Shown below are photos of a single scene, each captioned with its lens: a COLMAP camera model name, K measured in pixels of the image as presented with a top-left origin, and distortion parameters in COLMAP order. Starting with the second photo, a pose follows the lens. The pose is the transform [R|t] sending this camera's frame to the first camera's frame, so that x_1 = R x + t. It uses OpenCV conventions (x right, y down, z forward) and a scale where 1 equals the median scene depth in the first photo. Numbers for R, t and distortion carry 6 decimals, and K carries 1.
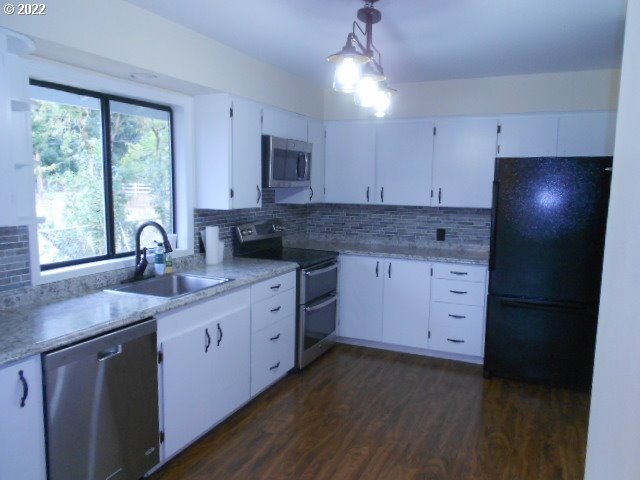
lens RADIAL K [[499.7, 0, 321.9], [0, 499.7, 243.1], [0, 0, 1]] dist [-0.011441, 0.001204]
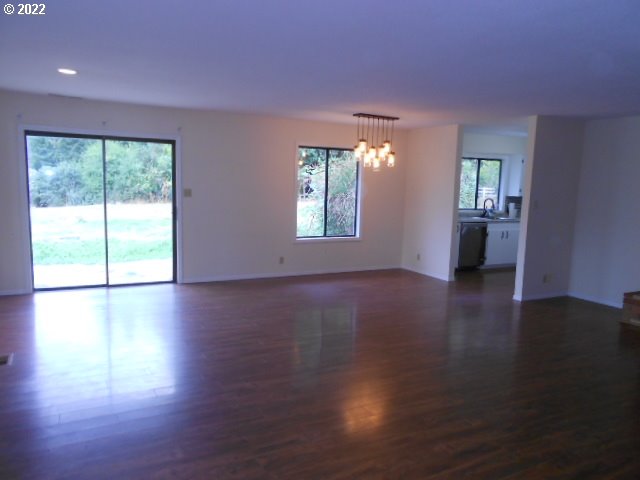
lens RADIAL K [[499.7, 0, 321.9], [0, 499.7, 243.1], [0, 0, 1]] dist [-0.011441, 0.001204]
pose [[0.782859, 0.091399, -0.615449, 0.736643], [-0.099824, 0.994789, 0.020756, 0.258967], [0.614139, 0.045187, 0.787903, -1.964407]]
